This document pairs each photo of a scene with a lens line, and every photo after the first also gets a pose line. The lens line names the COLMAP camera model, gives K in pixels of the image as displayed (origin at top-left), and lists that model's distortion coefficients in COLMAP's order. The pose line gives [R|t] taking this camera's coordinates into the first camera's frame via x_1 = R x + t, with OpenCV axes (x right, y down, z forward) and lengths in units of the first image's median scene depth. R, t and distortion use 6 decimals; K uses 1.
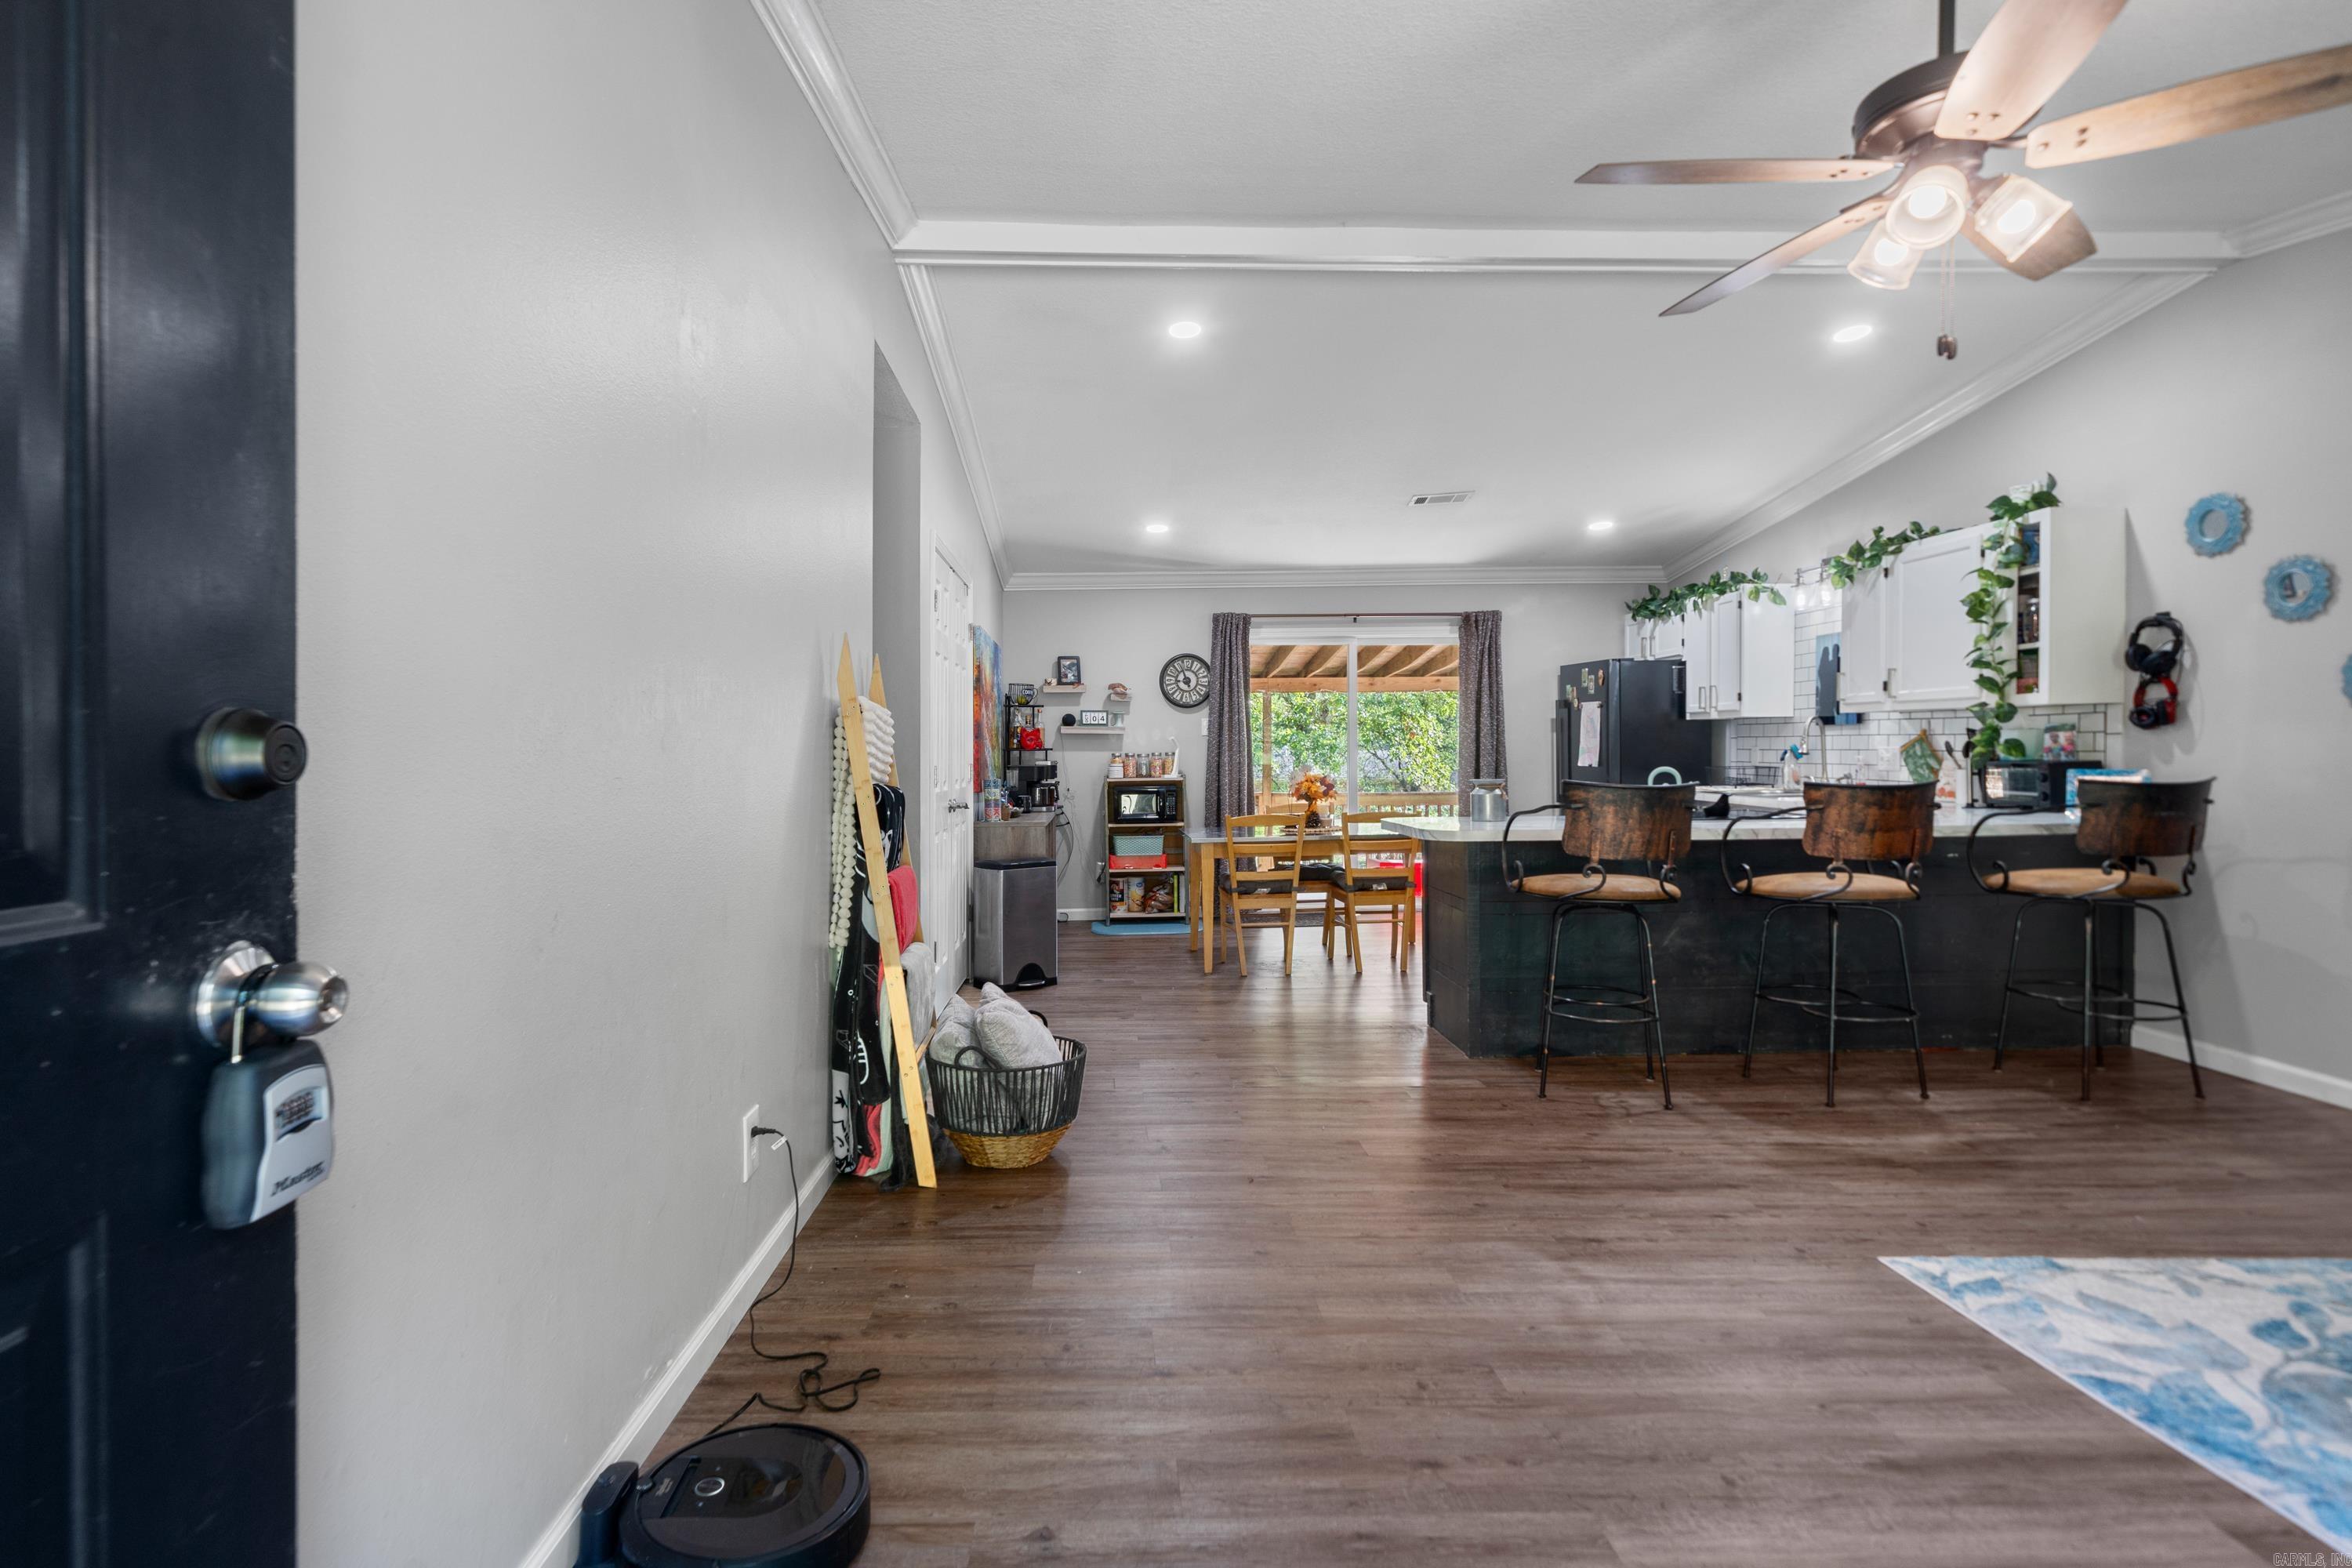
lens RADIAL K [[1189.4, 0, 1137.1], [0, 1189.4, 764.4], [0, 0, 1]] dist [-0.002534, 0.005966]
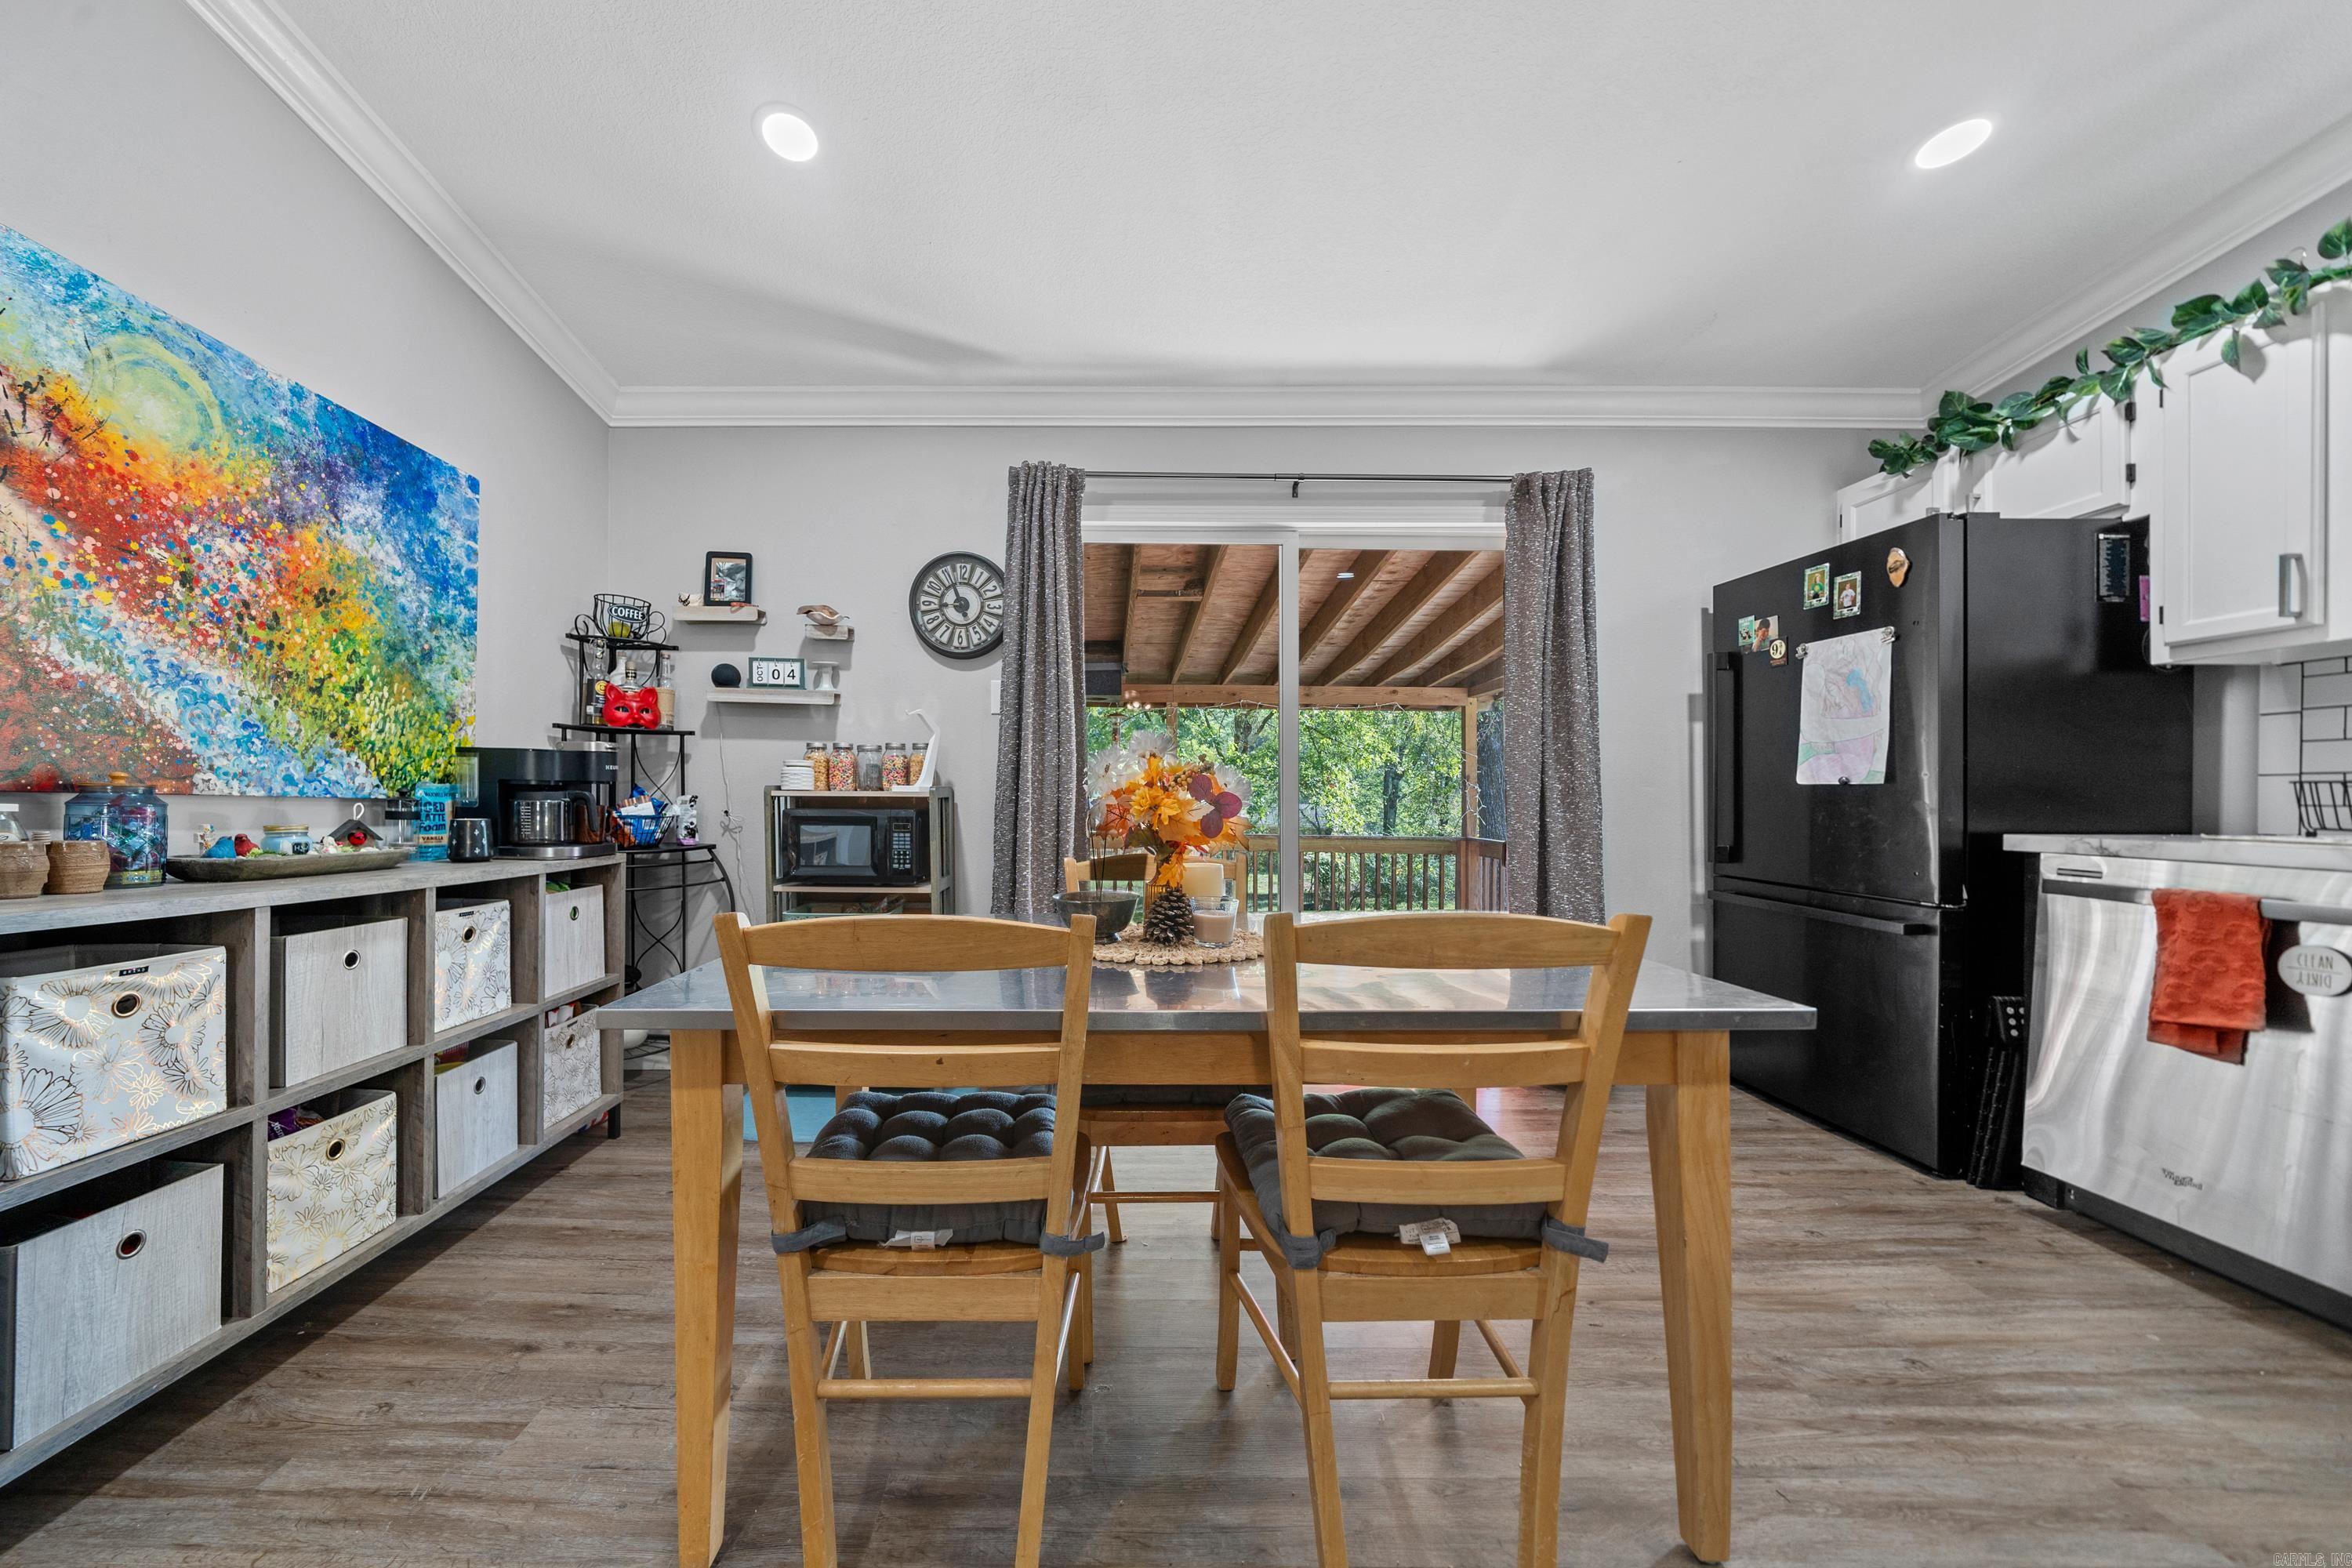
lens RADIAL K [[815.2, 0, 1073.5], [0, 815.2, 805.9], [0, 0, 1]] dist [-0.005761, -0.000008]
pose [[0.998174, 0.021759, -0.056342, 0.142874], [-0.022242, 0.999721, -0.007967, 0.022668], [0.056153, 0.009205, 0.998380, 0.839697]]
